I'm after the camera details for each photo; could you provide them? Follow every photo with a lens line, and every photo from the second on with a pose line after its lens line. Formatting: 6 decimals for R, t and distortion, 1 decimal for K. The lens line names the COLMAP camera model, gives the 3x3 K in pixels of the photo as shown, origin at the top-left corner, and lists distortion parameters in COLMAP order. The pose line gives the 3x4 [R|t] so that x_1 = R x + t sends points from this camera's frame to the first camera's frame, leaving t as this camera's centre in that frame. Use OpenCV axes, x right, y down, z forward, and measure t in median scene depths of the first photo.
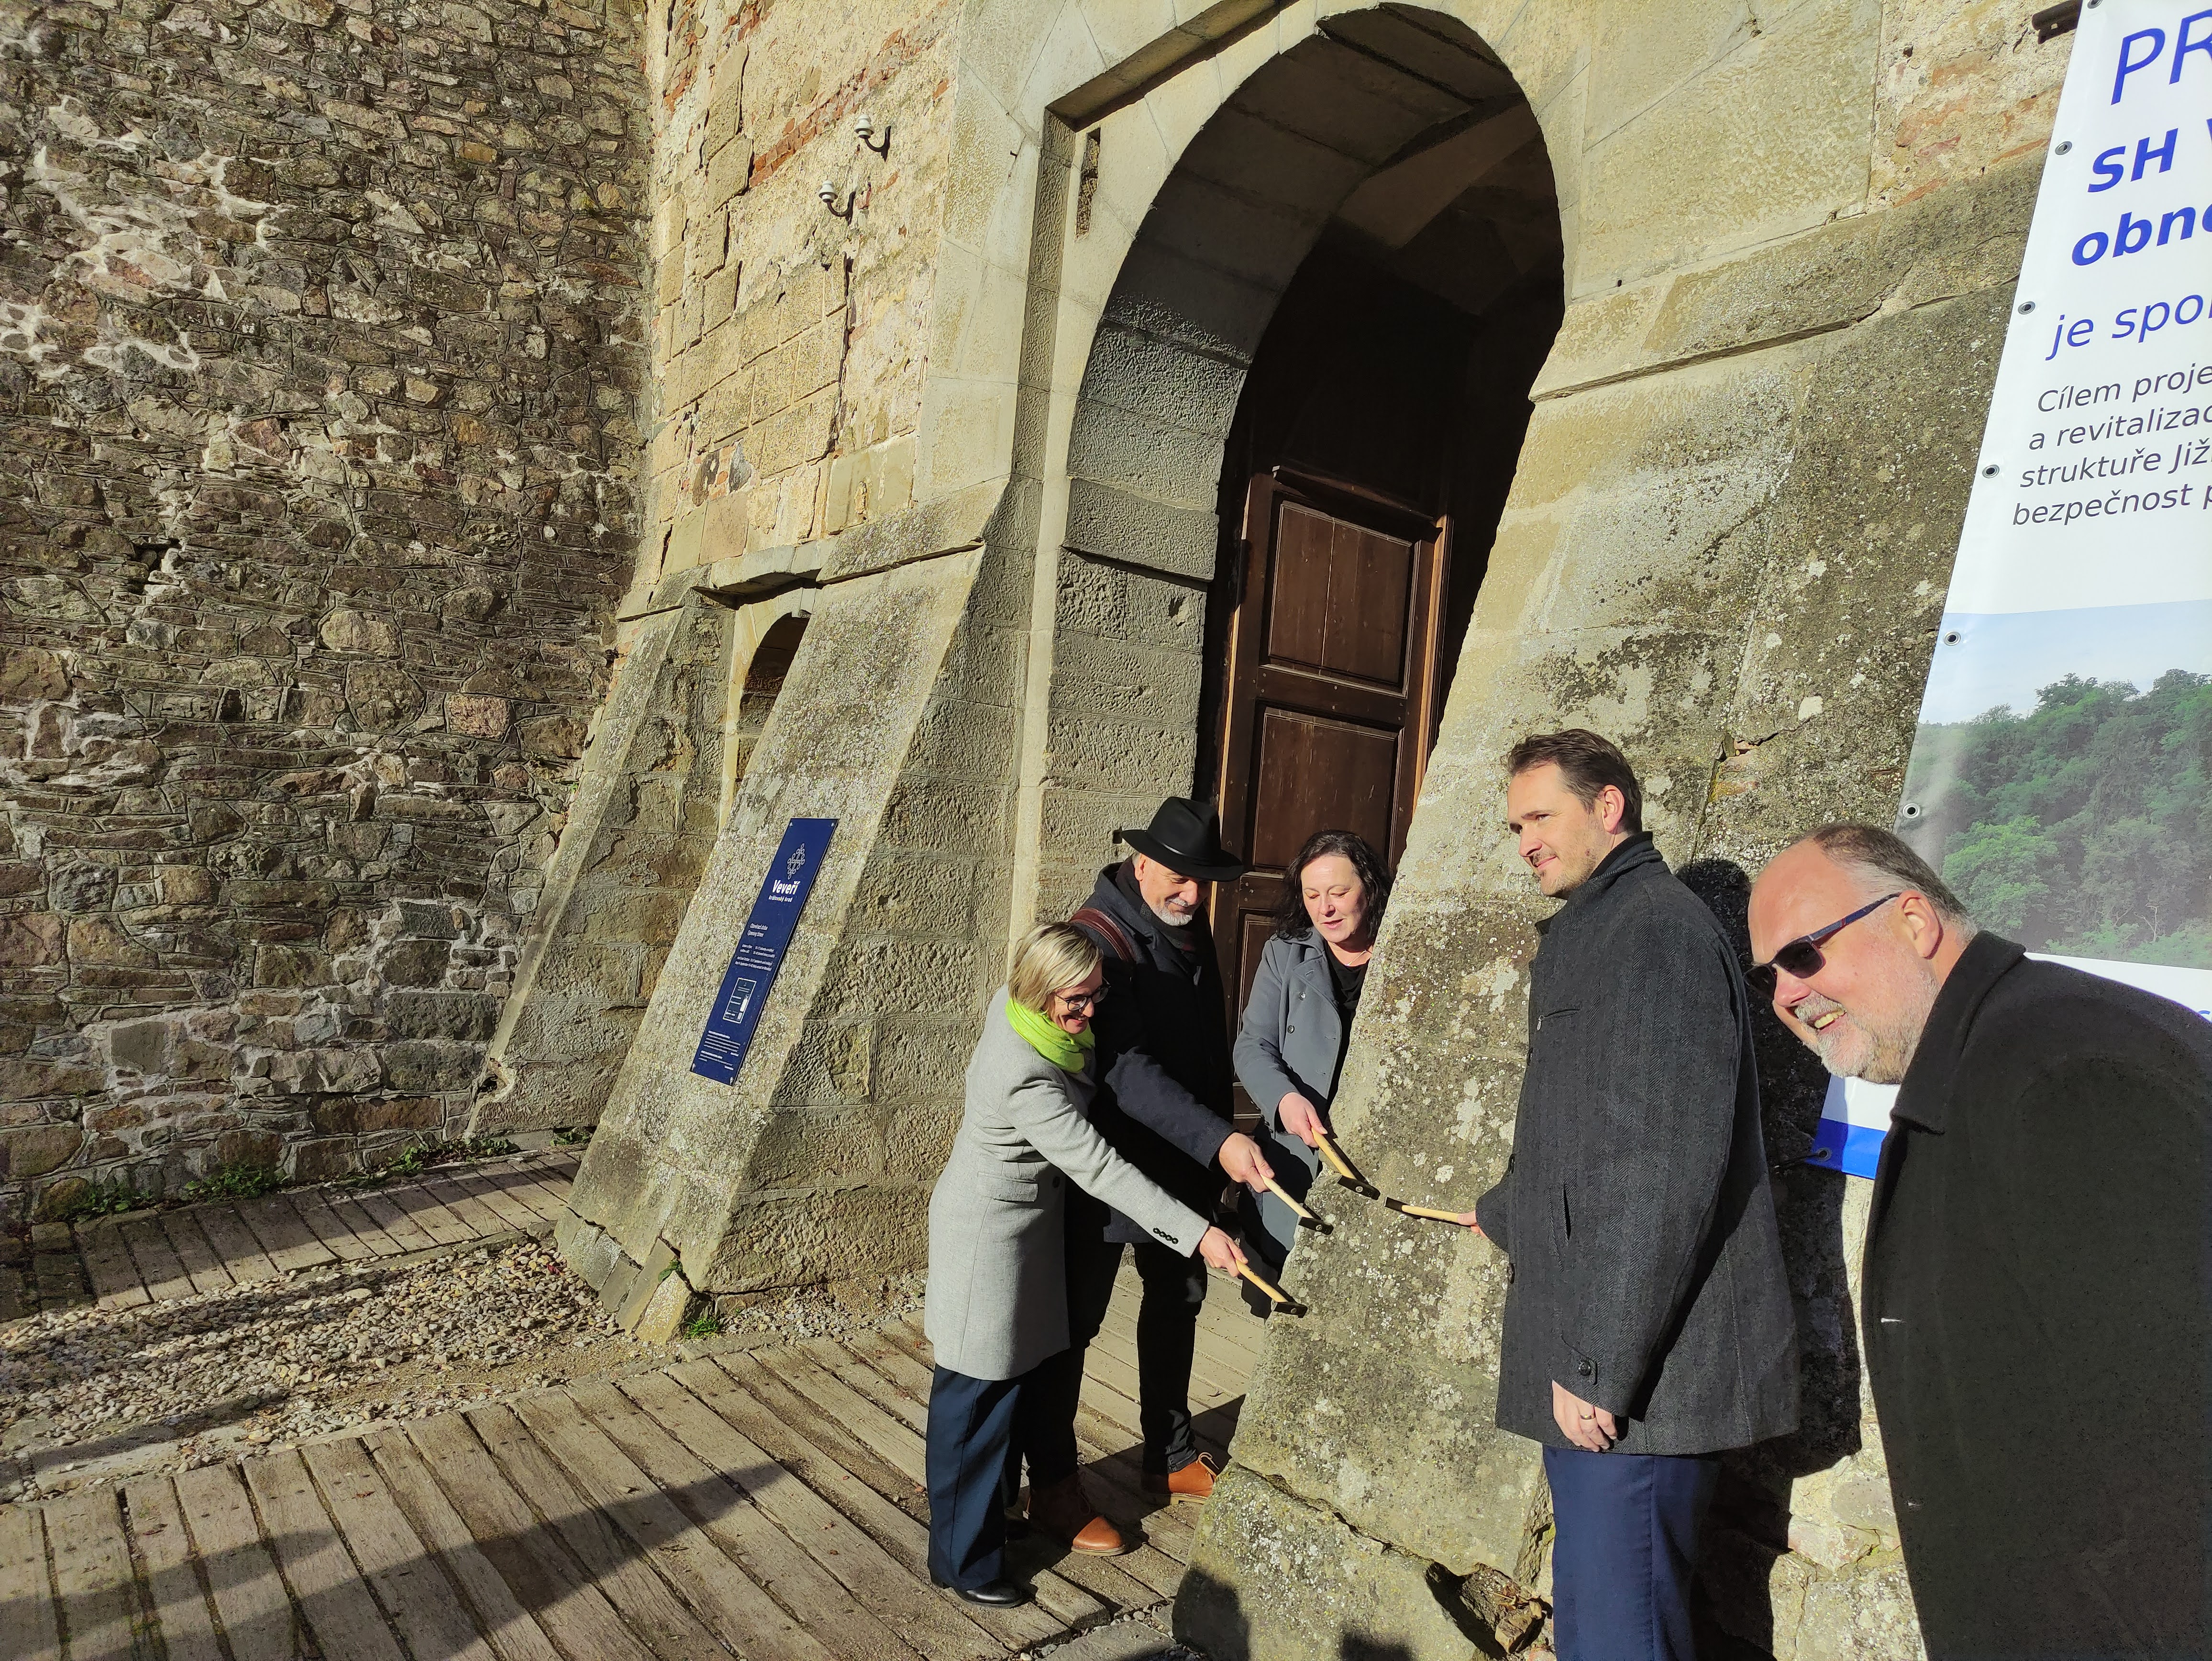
lens RADIAL K [[1608.7, 0, 1106.0], [0, 1608.7, 830.5], [0, 0, 1]] dist [0.070746, -0.070589]
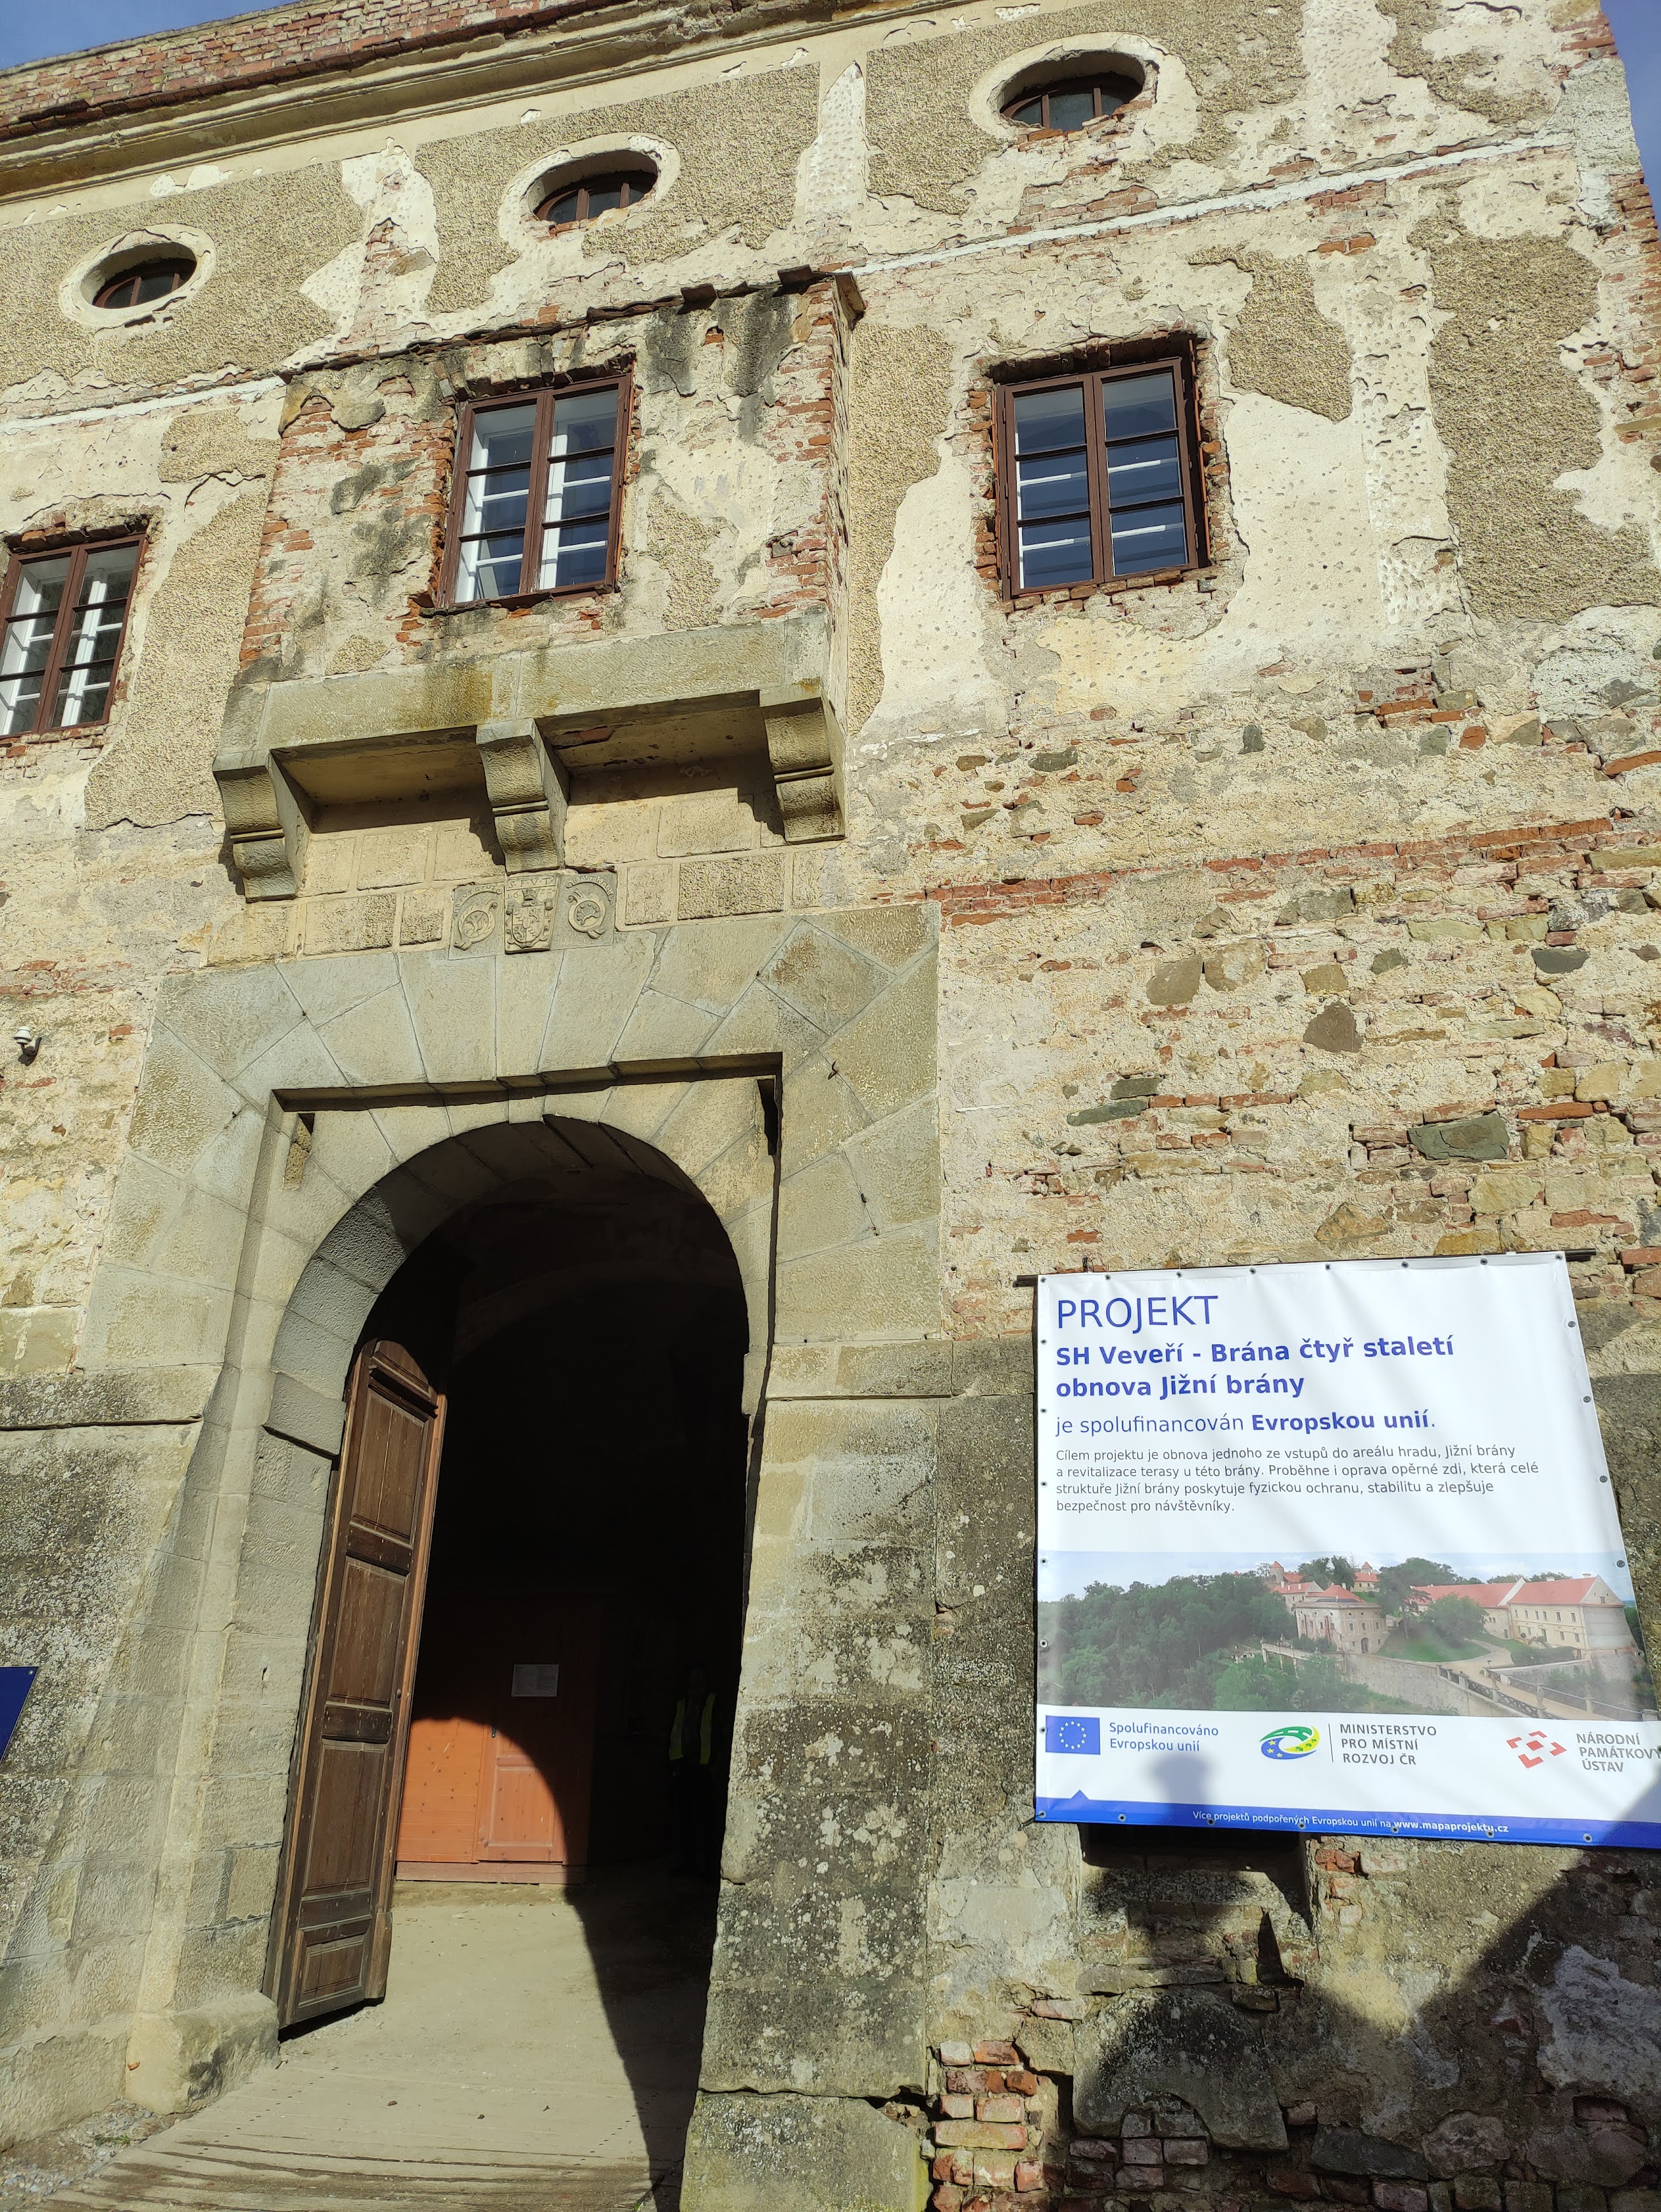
lens RADIAL K [[1608.7, 0, 830.5], [0, 1608.7, 1106.0], [0, 0, 1]] dist [0.070746, -0.070589]
pose [[0.726972, 0.195976, 0.658107, -1.070835], [0.022735, 0.951013, -0.308314, -0.027590], [-0.686291, 0.239098, 0.686904, -0.400908]]
